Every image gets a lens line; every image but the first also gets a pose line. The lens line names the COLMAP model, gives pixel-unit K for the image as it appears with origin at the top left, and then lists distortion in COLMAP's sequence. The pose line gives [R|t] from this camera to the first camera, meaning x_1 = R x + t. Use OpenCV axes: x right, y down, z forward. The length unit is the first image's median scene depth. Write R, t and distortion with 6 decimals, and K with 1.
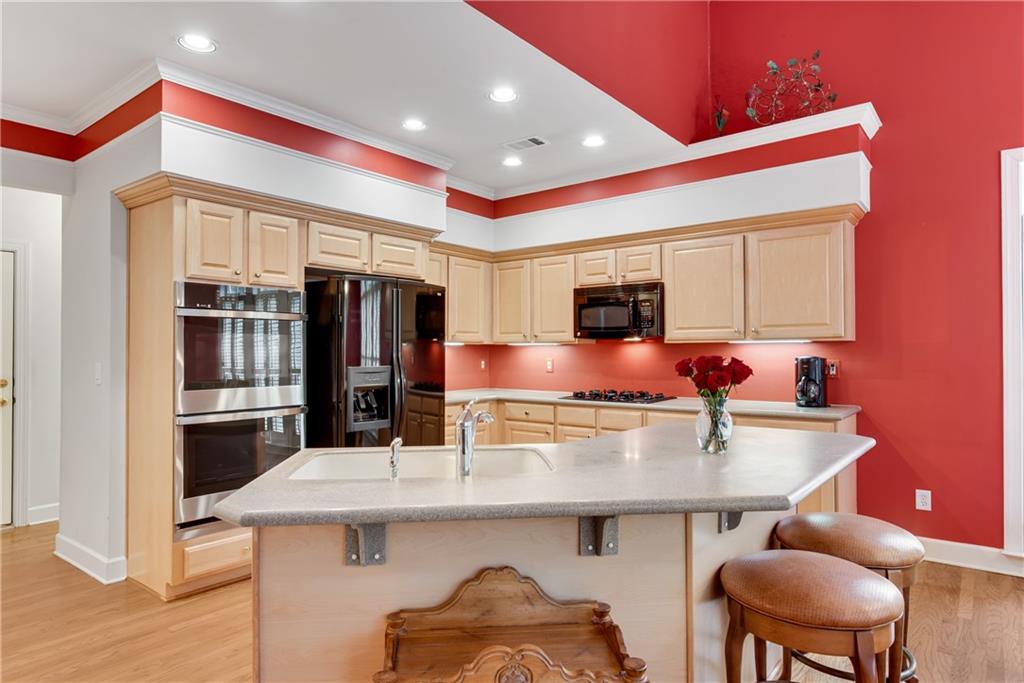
lens RADIAL K [[609.6, 0, 510.3], [0, 609.6, 346.7], [0, 0, 1]] dist [-0.007870, 0.002395]
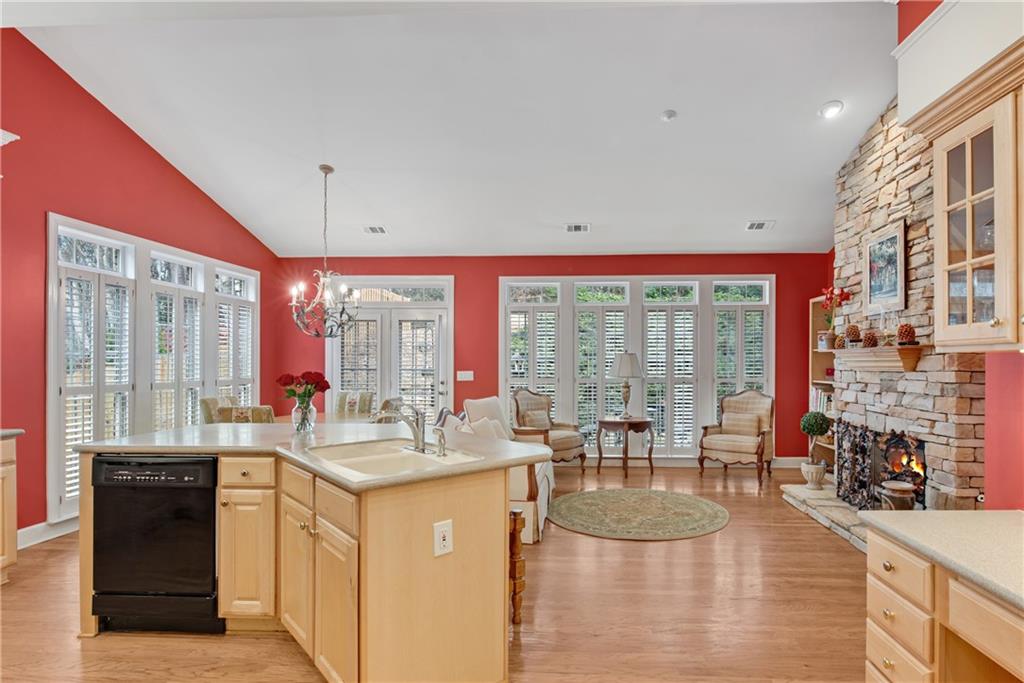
lens RADIAL K [[532.4, 0, 564.9], [0, 532.4, 366.7], [0, 0, 1]] dist [-0.001392, -0.001141]
pose [[-0.593198, -0.006332, 0.805031, -0.667139], [-0.006585, 0.999974, 0.003014, -0.004238], [-0.805029, -0.003513, -0.593225, 0.702664]]
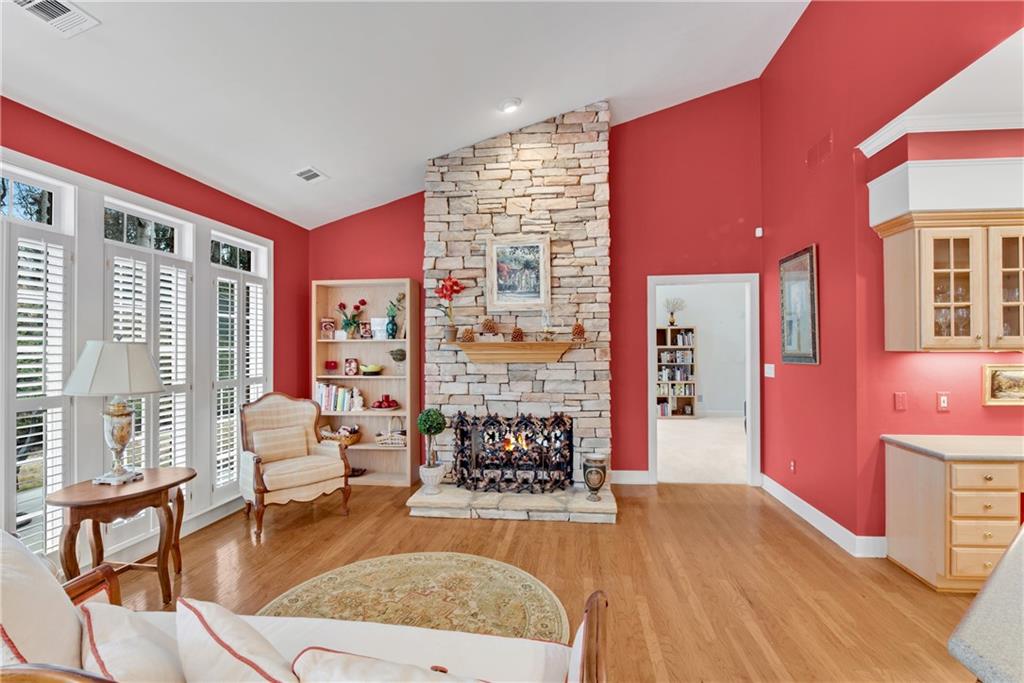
lens RADIAL K [[495.7, 0, 510.6], [0, 495.7, 342.1], [0, 0, 1]] dist [-0.000255, -0.001495]
pose [[-0.859250, 0.000029, -0.511556, 0.451402], [0.010183, 0.999803, -0.017047, -0.024812], [0.511455, -0.019857, -0.859081, 0.488880]]
